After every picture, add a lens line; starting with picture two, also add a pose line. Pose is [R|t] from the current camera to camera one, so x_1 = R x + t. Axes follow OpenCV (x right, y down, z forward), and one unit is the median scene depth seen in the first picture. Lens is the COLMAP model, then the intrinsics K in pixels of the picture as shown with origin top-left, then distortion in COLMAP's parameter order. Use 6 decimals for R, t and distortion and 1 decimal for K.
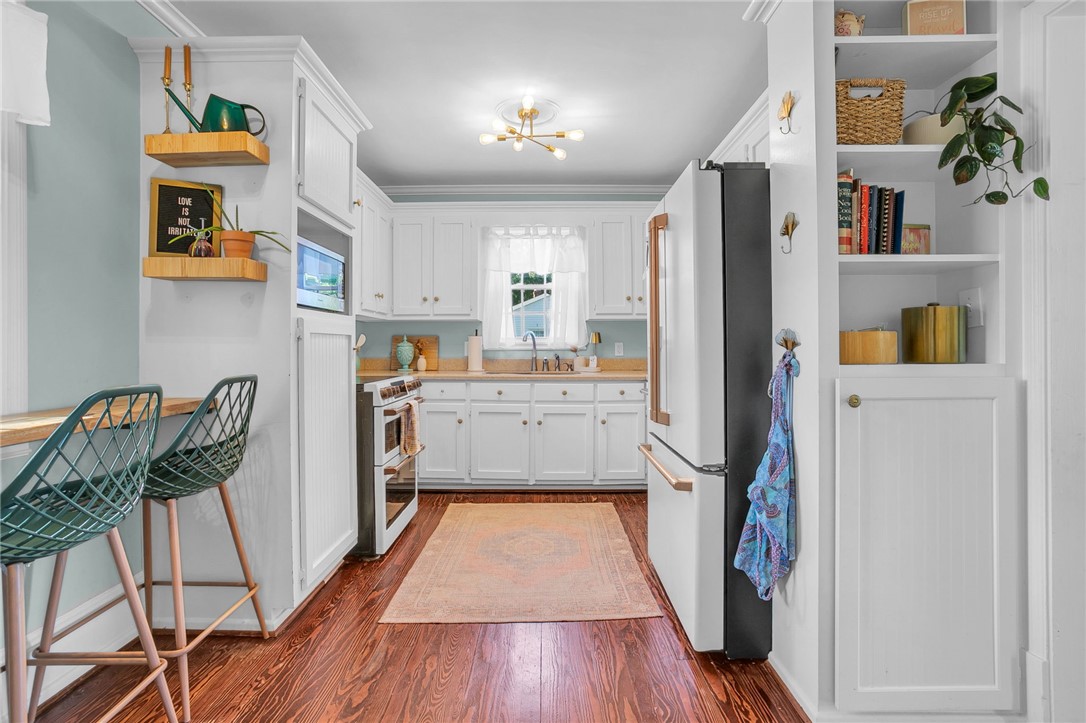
lens RADIAL K [[525.0, 0, 534.6], [0, 525.0, 347.3], [0, 0, 1]] dist [-0.039314, 0.018051]
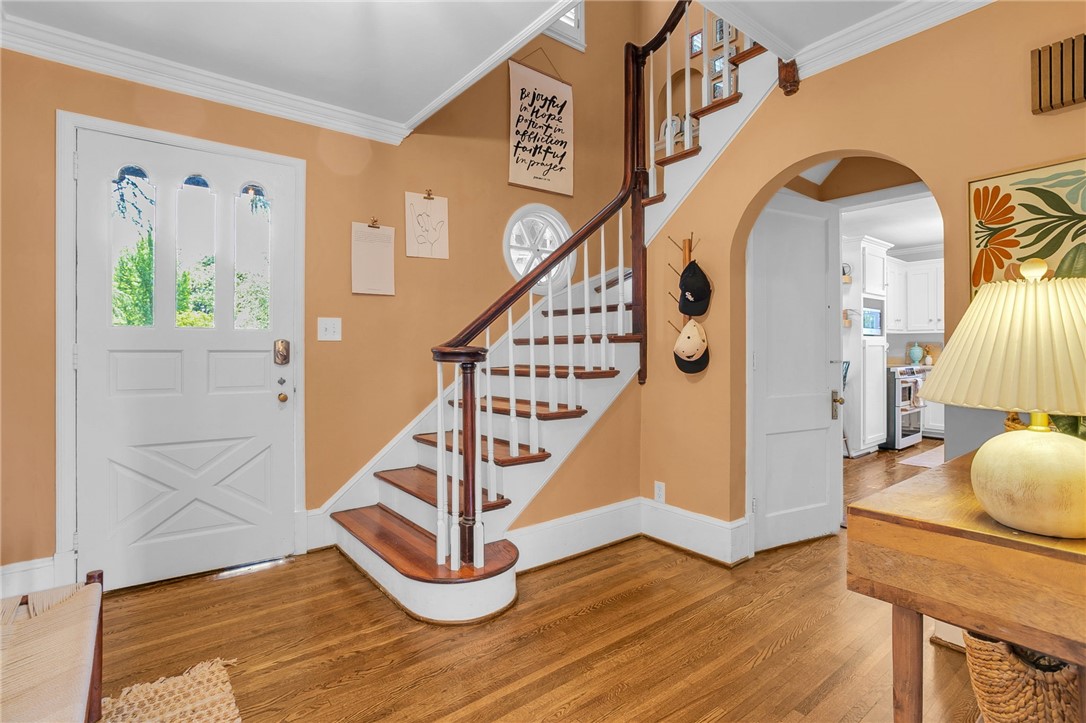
lens RADIAL K [[525.0, 0, 543.6], [0, 525.0, 355.6], [0, 0, 1]] dist [-0.039314, 0.018051]
pose [[0.634848, 0.005310, -0.772619, 0.429811], [0.006011, 0.999912, 0.011811, -0.014390], [0.772614, -0.012143, 0.634760, -1.515896]]
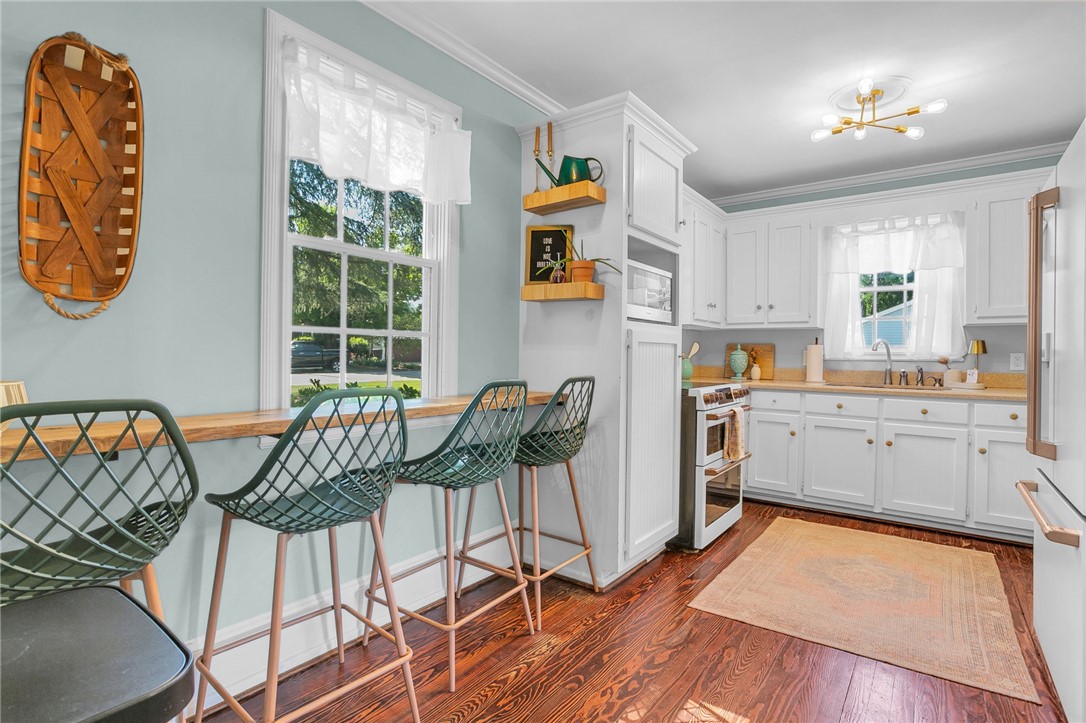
lens RADIAL K [[525.0, 0, 542.1], [0, 525.0, 358.2], [0, 0, 1]] dist [-0.039314, 0.018051]
pose [[0.805275, 0.015666, -0.592695, 0.074955], [-0.012367, 0.999877, 0.009627, -0.000177], [0.592773, -0.000422, 0.805370, -0.054473]]
